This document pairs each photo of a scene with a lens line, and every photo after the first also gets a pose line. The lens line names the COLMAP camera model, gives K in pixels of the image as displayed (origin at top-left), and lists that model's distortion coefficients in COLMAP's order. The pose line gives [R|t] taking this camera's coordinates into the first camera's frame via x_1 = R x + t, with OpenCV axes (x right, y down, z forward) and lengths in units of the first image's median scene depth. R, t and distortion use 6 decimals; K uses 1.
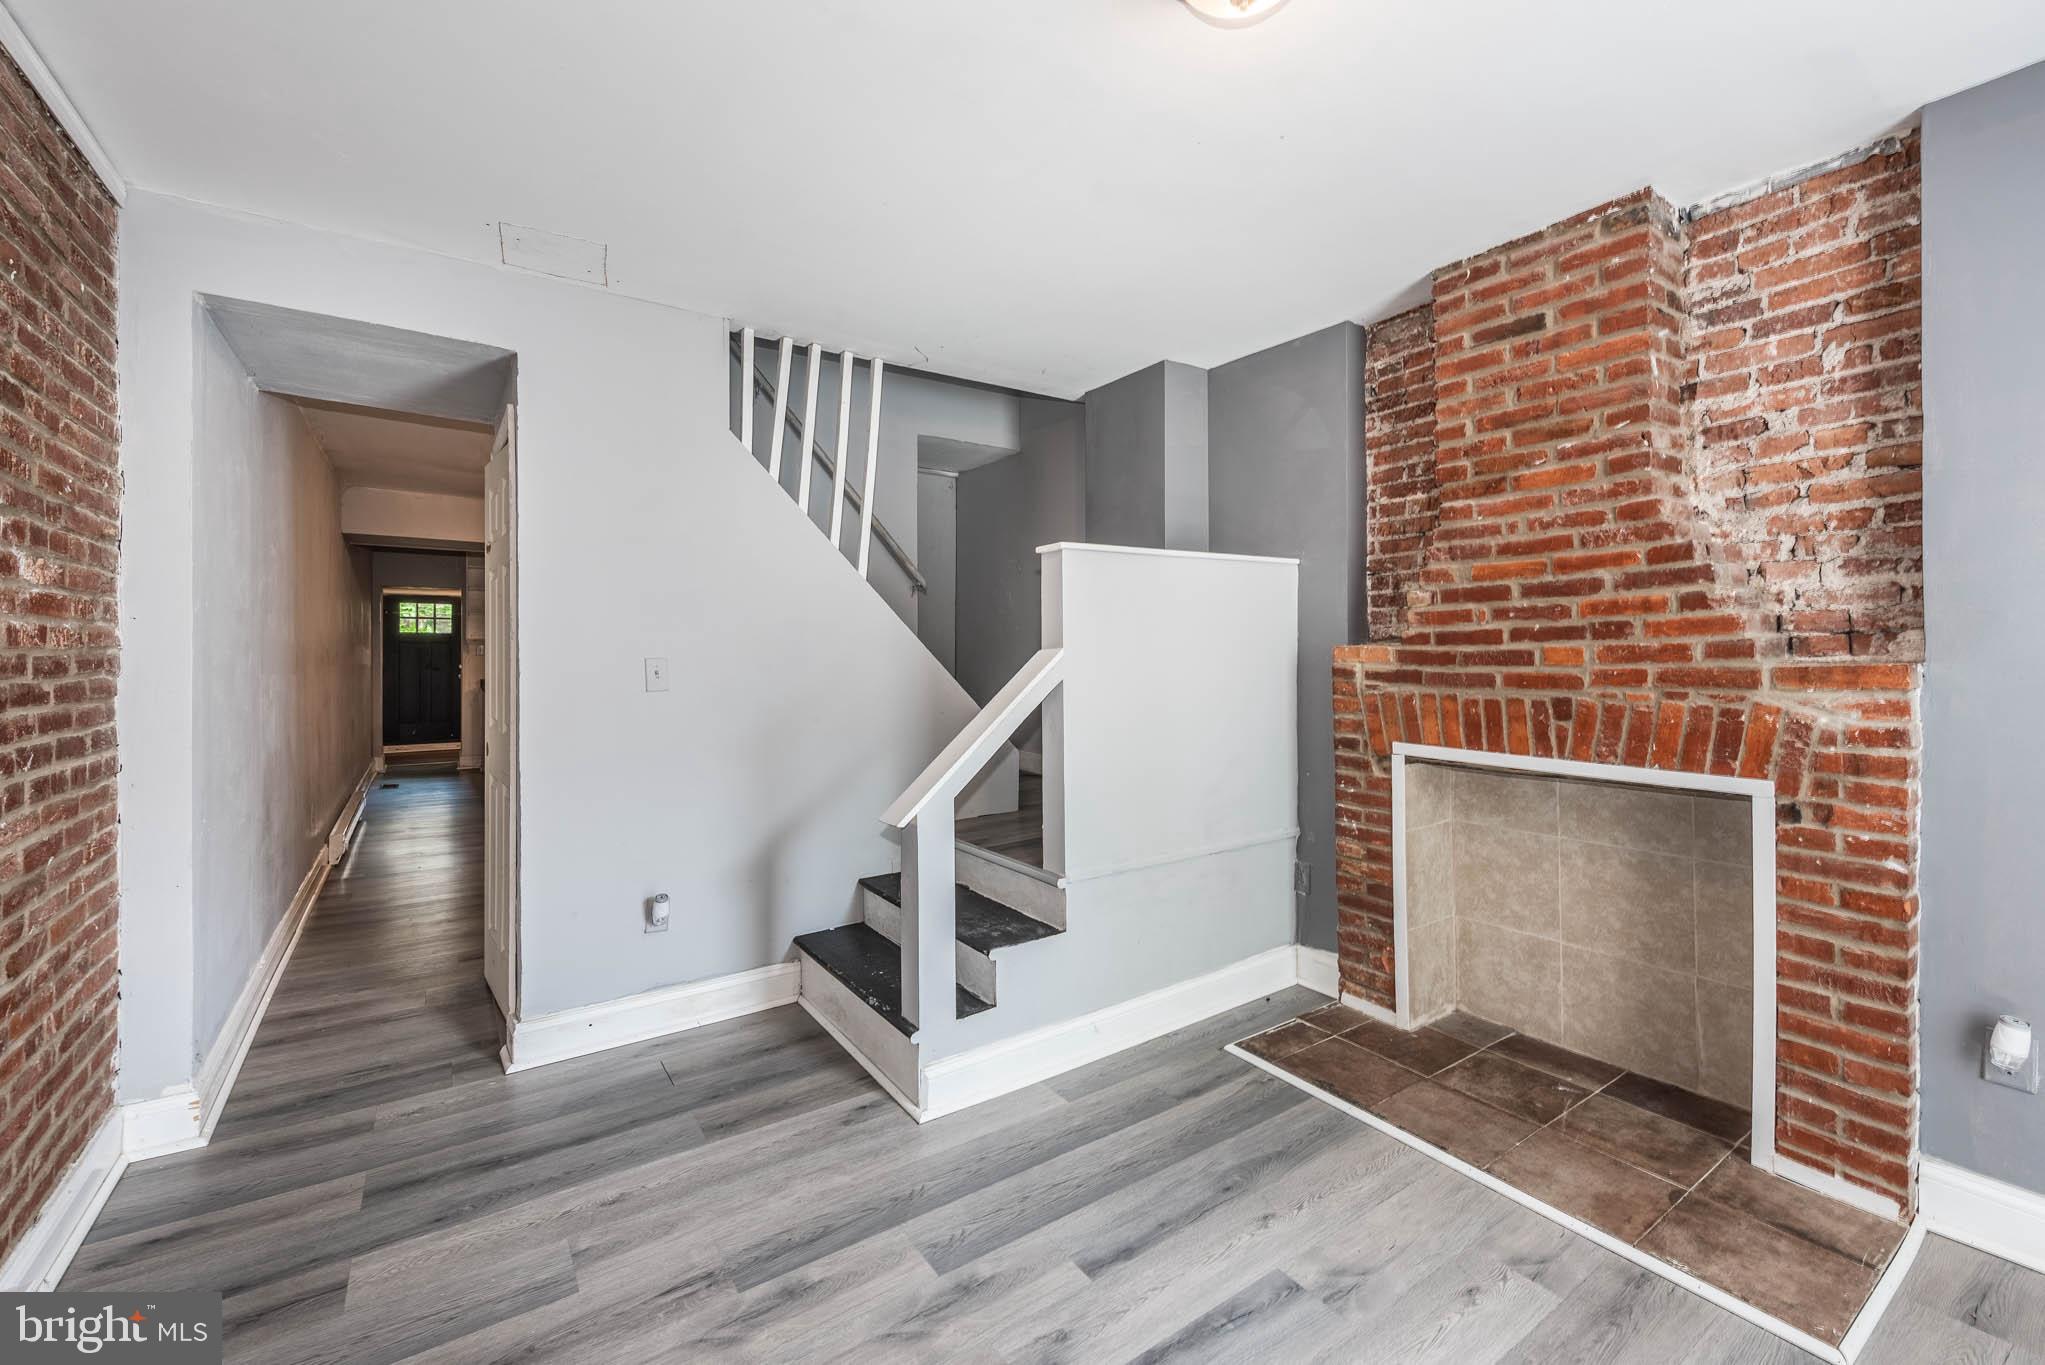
lens RADIAL K [[866.1, 0, 981.3], [0, 866.1, 644.9], [0, 0, 1]] dist [0.009848, -0.002352]
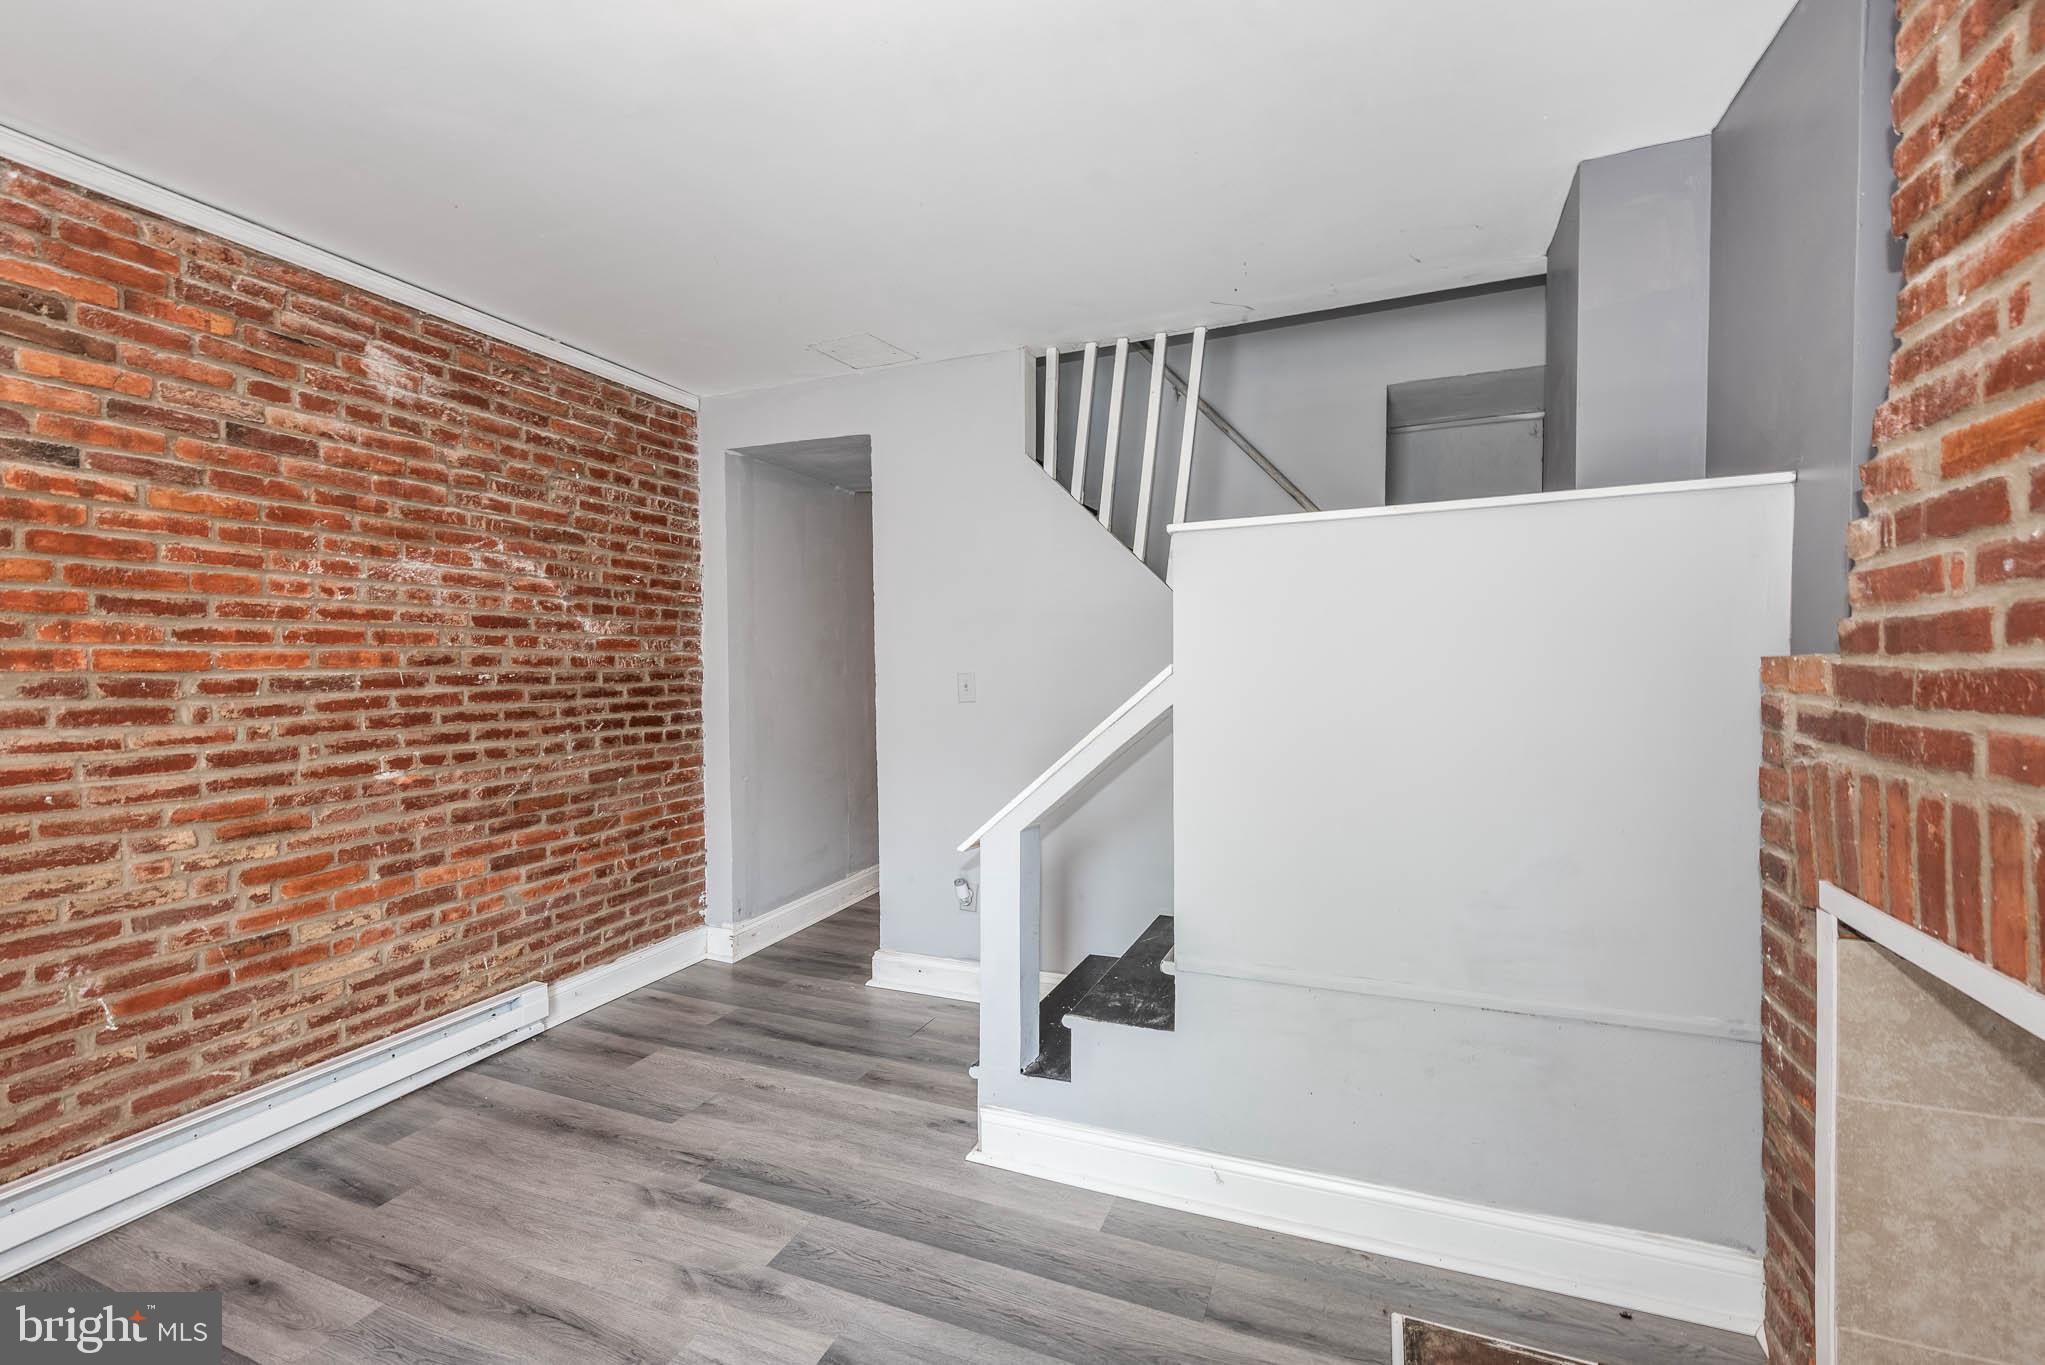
lens RADIAL K [[866.1, 0, 1021.1], [0, 866.1, 685.9], [0, 0, 1]] dist [0.009848, -0.002352]
pose [[0.548968, 0.019464, -0.835617, 0.718038], [0.013828, 0.999381, 0.032362, -0.004054], [0.835729, -0.029320, 0.548359, 0.510081]]
